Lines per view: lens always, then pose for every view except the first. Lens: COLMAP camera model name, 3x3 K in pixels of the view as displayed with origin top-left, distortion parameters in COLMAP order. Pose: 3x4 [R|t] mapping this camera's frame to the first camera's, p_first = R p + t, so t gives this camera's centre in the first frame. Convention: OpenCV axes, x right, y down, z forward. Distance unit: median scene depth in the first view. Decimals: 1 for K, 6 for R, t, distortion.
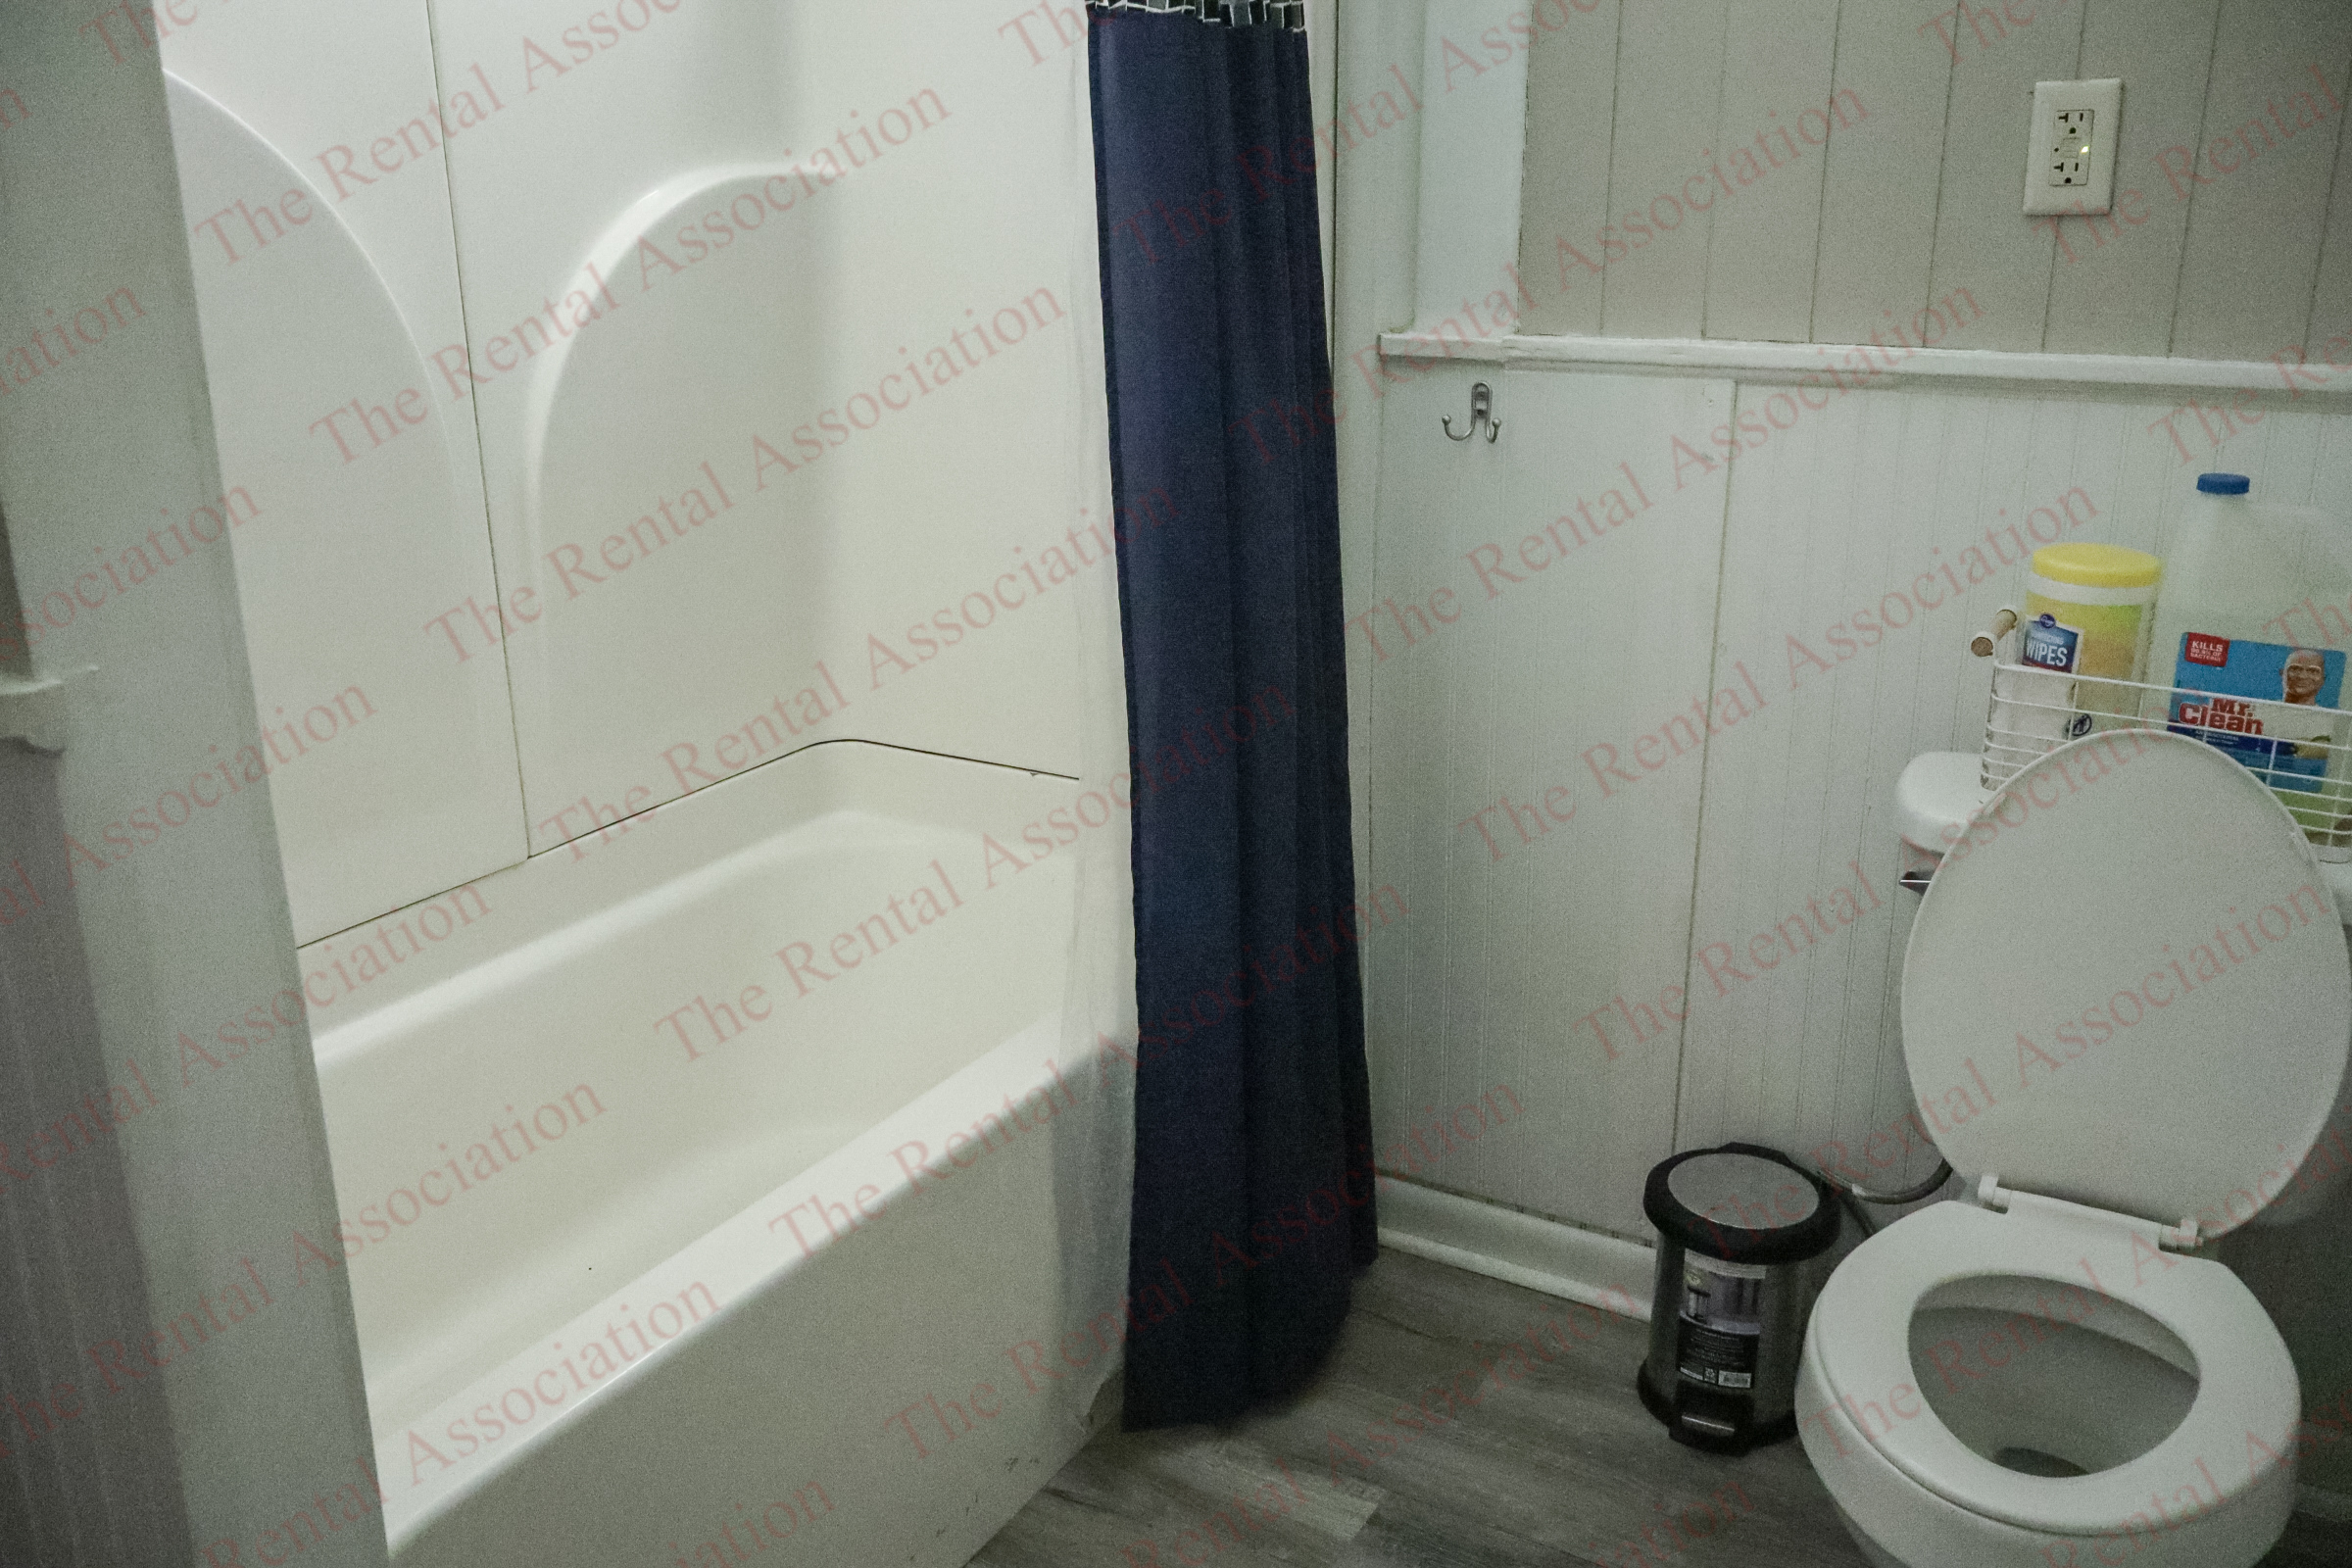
lens RADIAL K [[2036.0, 0, 1176.0], [0, 2036.0, 784.0], [0, 0, 1]] dist [0.004490, 0.004381]
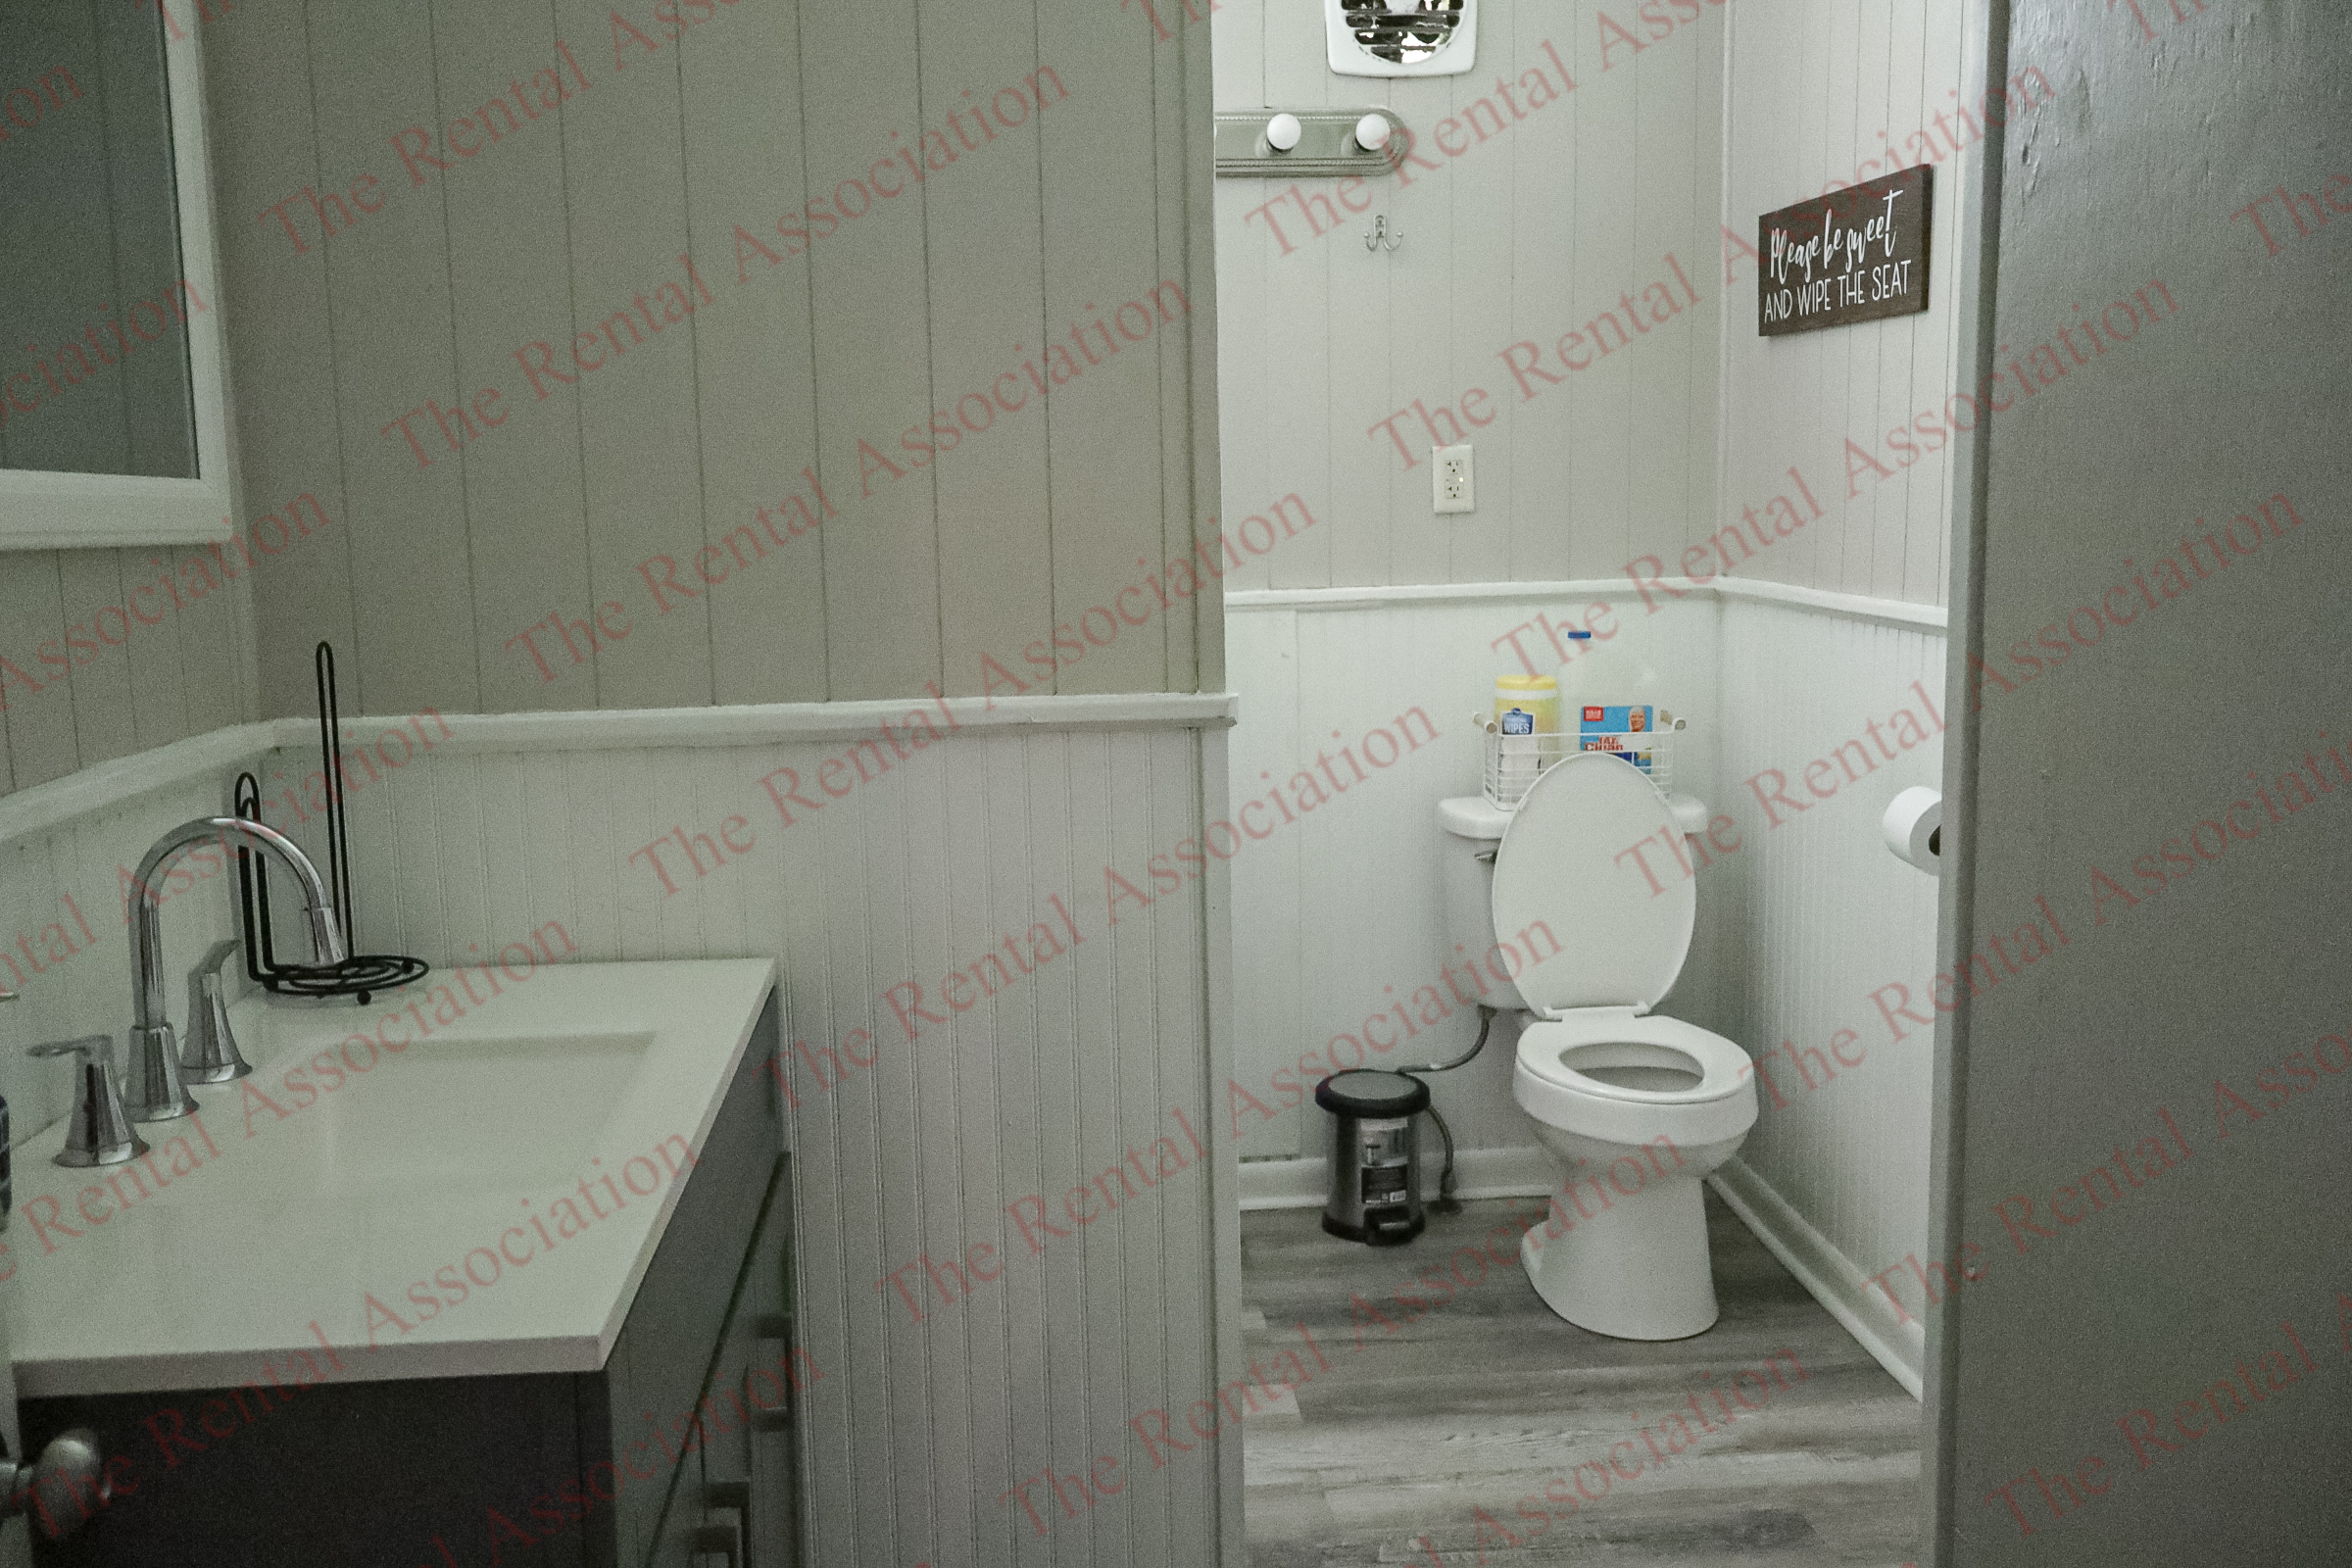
lens RADIAL K [[2036.0, 0, 1176.0], [0, 2036.0, 784.0], [0, 0, 1]] dist [0.004490, 0.004381]
pose [[0.805888, -0.094724, 0.584442, -0.960038], [0.198349, 0.973272, -0.115759, 0.145467], [-0.557856, 0.209212, 0.803136, -0.354536]]
